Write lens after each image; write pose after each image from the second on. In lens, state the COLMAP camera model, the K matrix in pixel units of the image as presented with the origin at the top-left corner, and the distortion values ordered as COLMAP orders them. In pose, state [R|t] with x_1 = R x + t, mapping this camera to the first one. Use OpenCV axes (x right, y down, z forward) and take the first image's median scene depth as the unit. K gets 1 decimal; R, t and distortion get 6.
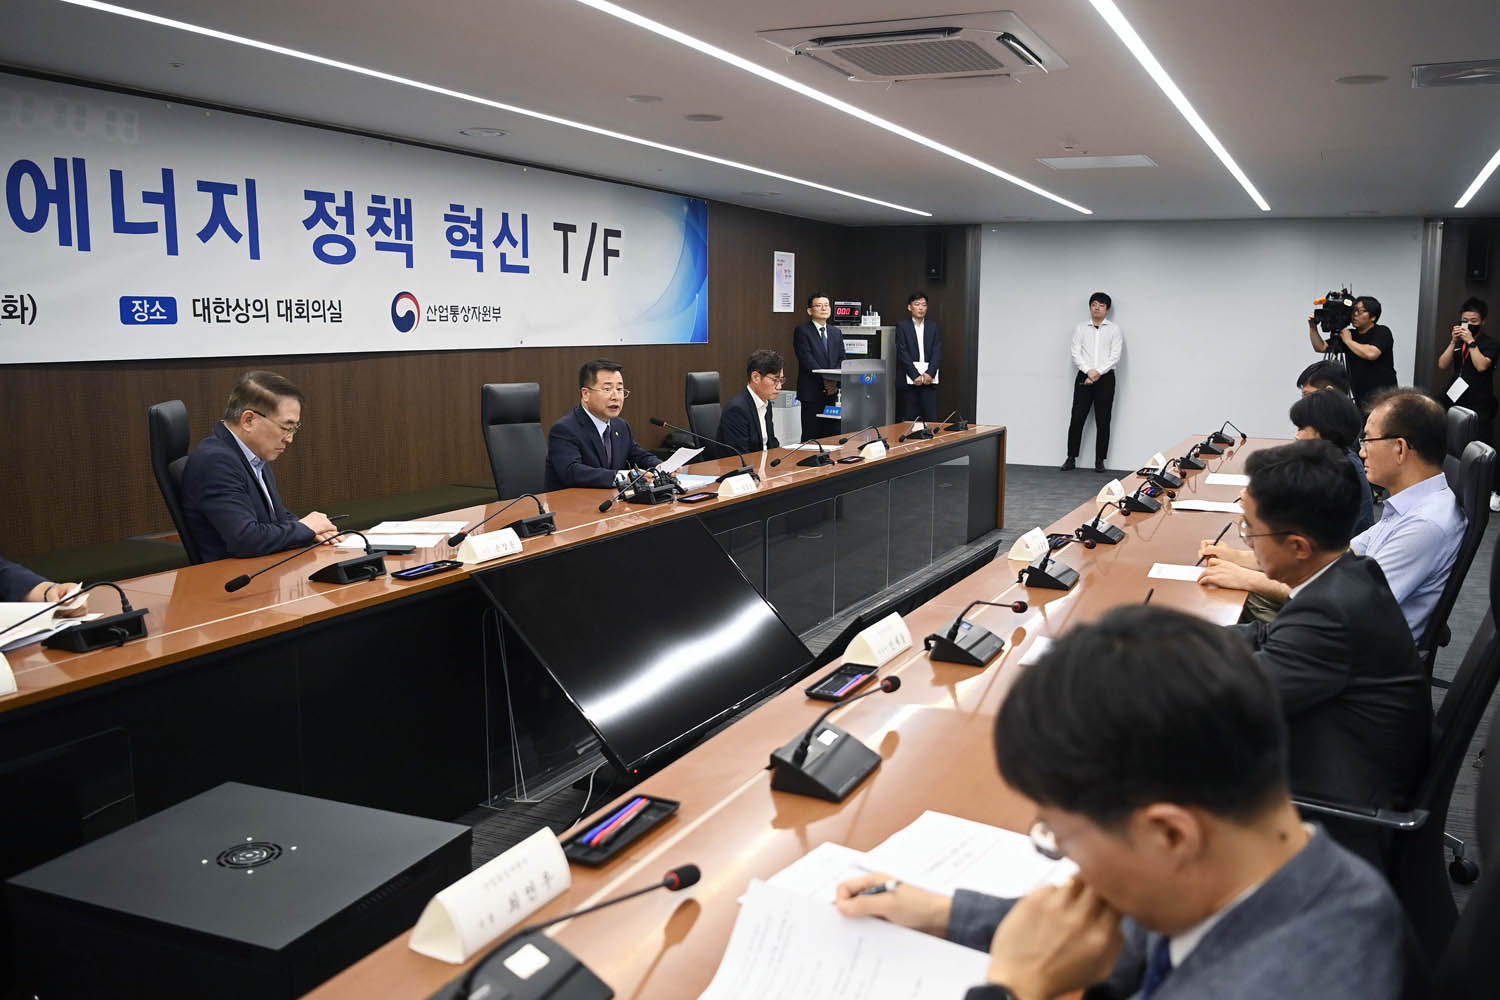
lens RADIAL K [[1309.3, 0, 750.0], [0, 1309.3, 500.0], [0, 0, 1]] dist [-0.059689, 0.009511]
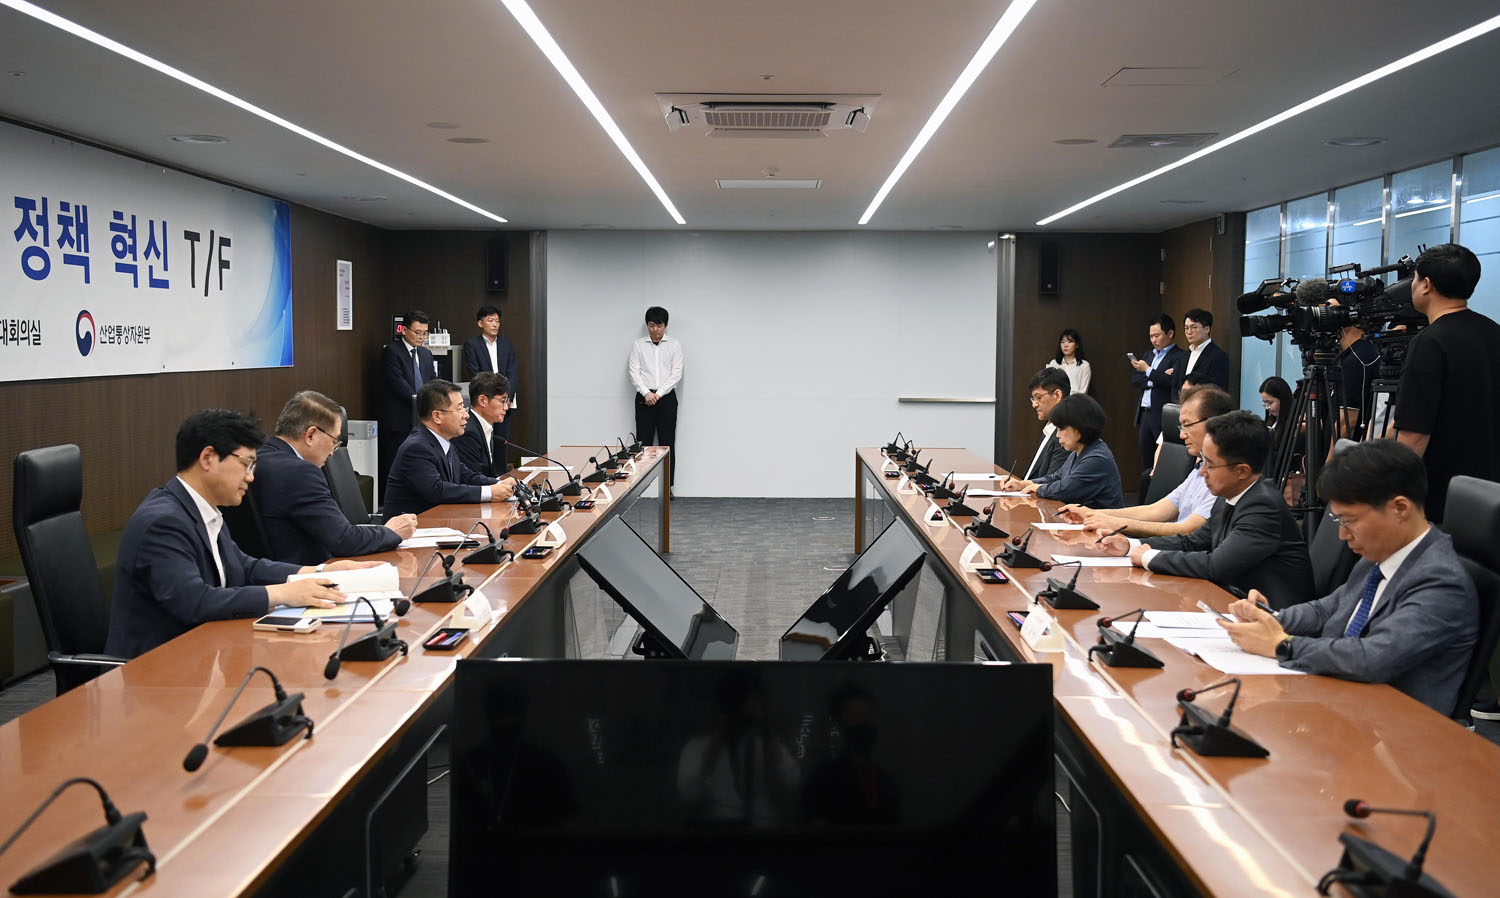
lens RADIAL K [[1779.3, 0, 750.0], [0, 1779.3, 449.0], [0, 0, 1]] dist [0.032903, 0.031619]
pose [[0.912260, -0.031832, 0.408373, -0.330967], [0.061322, 0.996354, -0.059322, 0.031002], [-0.404996, 0.079159, 0.910885, -0.261142]]
